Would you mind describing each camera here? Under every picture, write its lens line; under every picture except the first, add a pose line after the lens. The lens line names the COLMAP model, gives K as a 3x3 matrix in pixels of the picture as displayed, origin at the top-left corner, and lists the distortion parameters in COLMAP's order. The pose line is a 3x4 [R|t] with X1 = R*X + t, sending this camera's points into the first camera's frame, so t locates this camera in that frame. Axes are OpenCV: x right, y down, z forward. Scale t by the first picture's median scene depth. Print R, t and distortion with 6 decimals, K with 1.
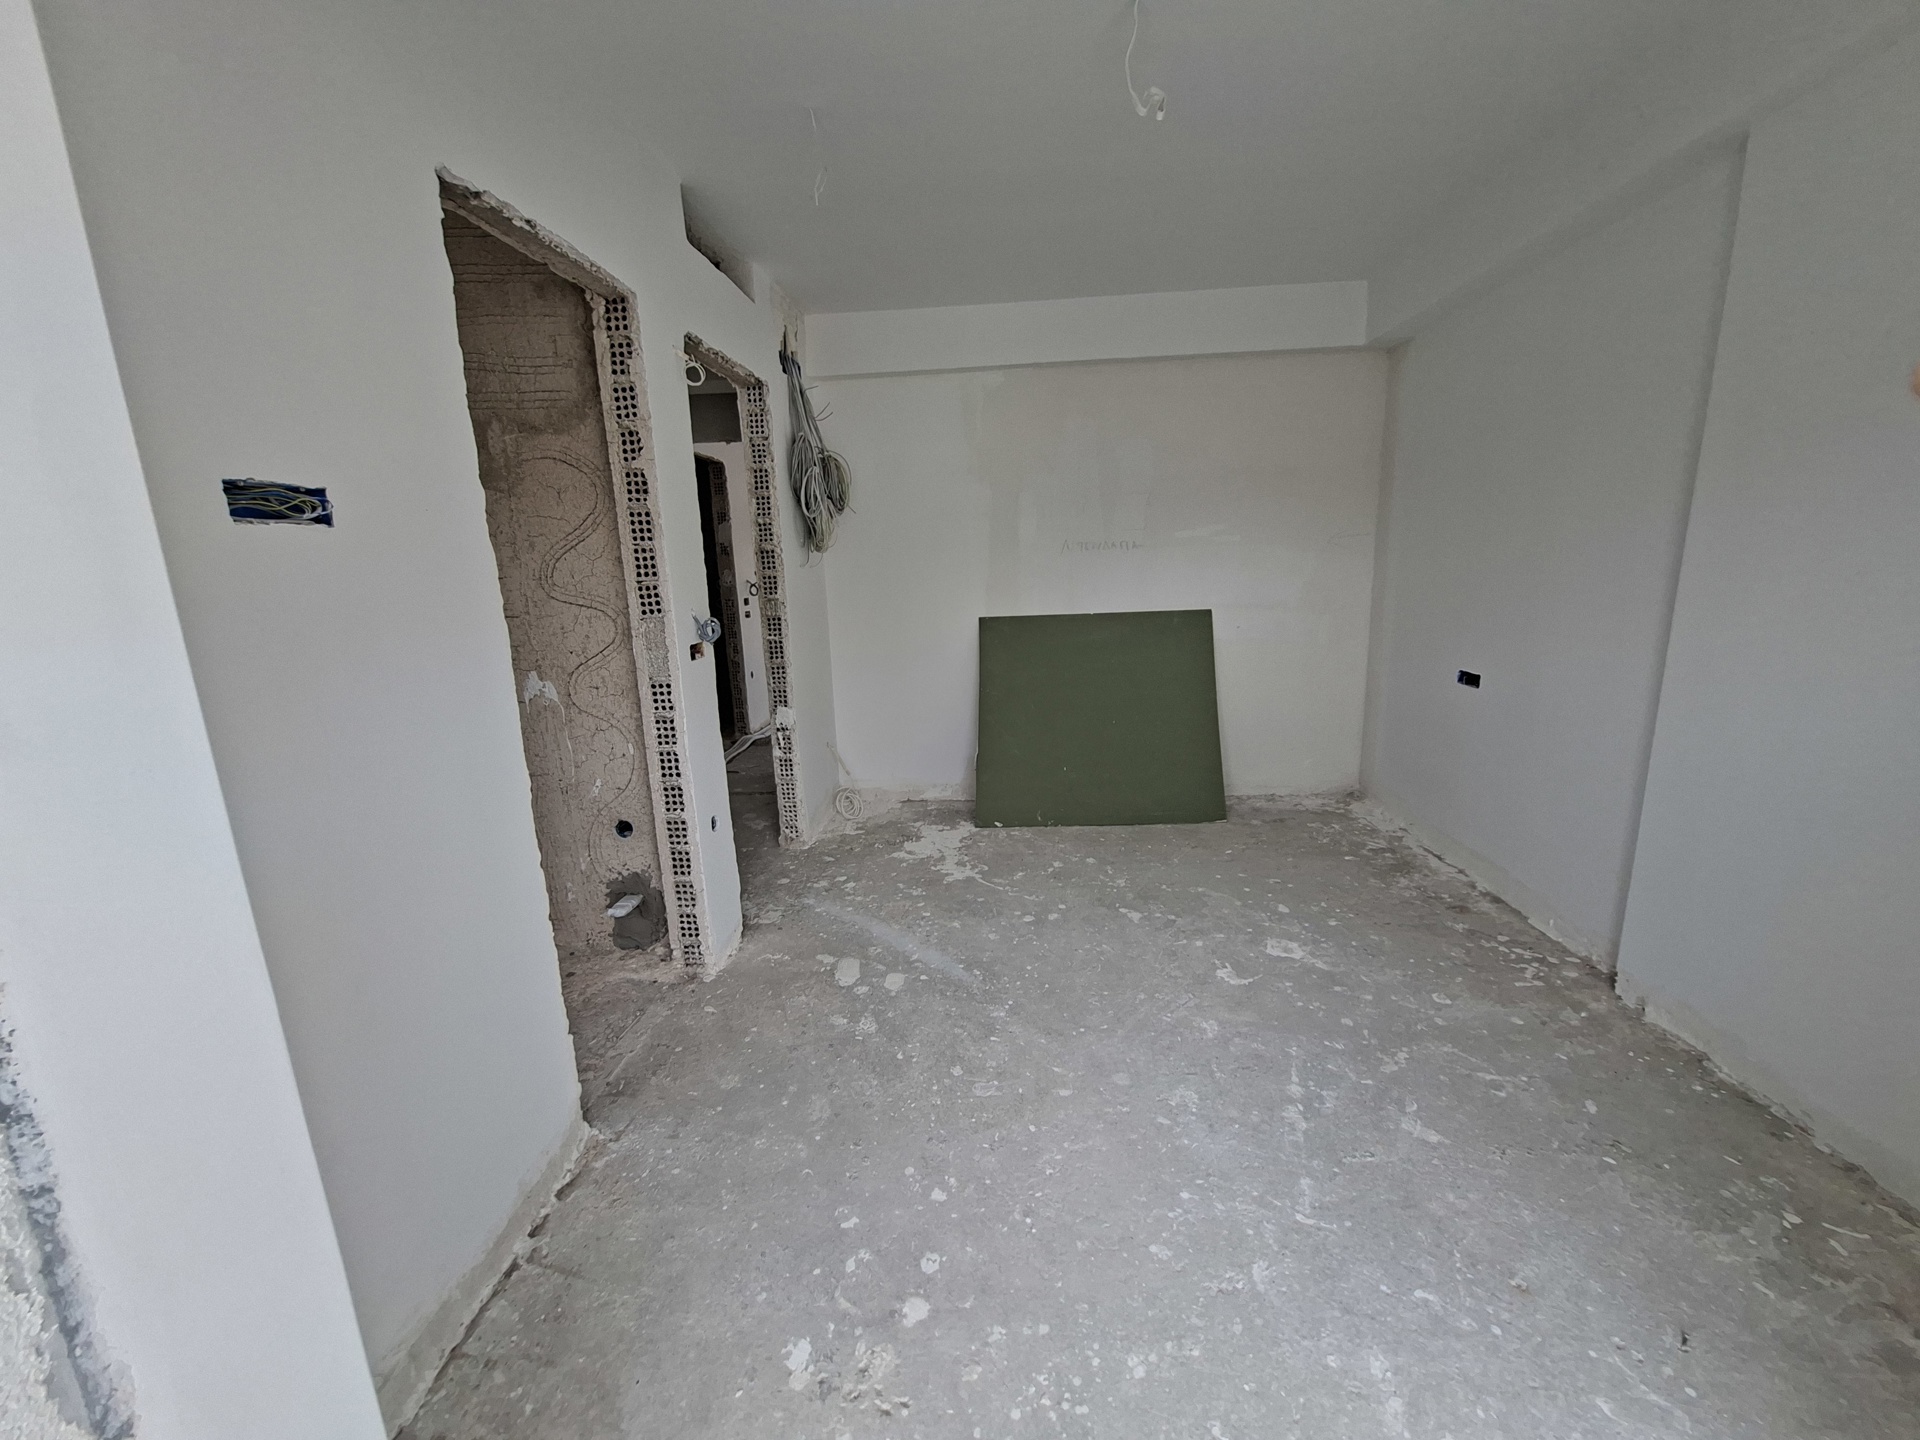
lens RADIAL K [[766.9, 0, 967.3], [0, 766.9, 722.0], [0, 0, 1]] dist [-0.002712, -0.000047]
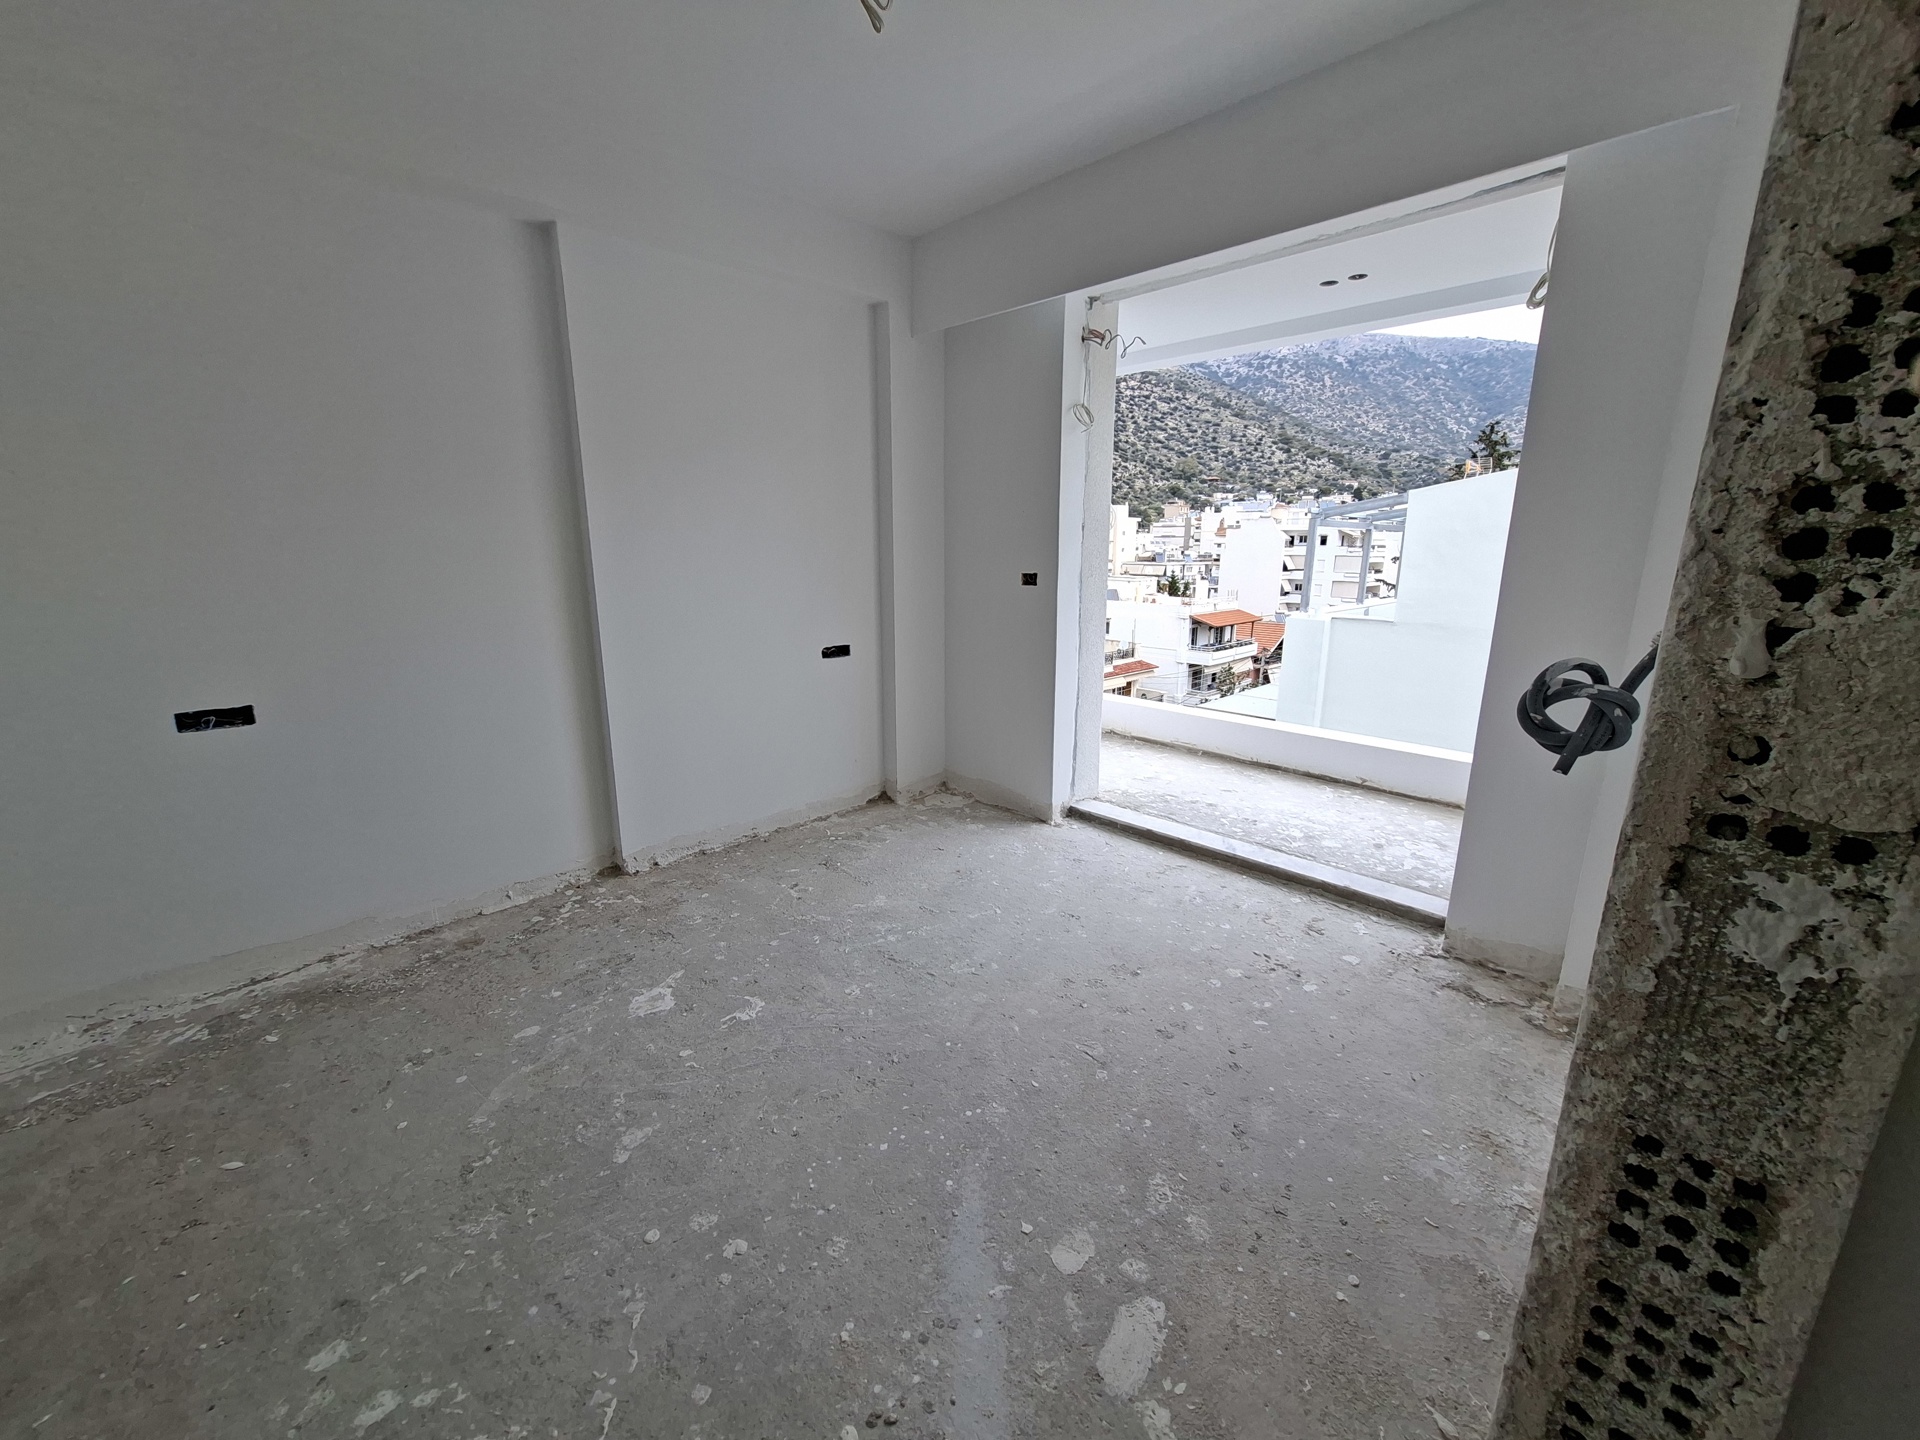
lens RADIAL K [[766.9, 0, 967.3], [0, 766.9, 722.0], [0, 0, 1]] dist [-0.002712, -0.000047]
pose [[-0.759756, -0.115403, 0.639885, -0.334588], [0.160783, 0.920216, 0.356863, -0.219582], [-0.630015, 0.374011, -0.680585, 1.231151]]
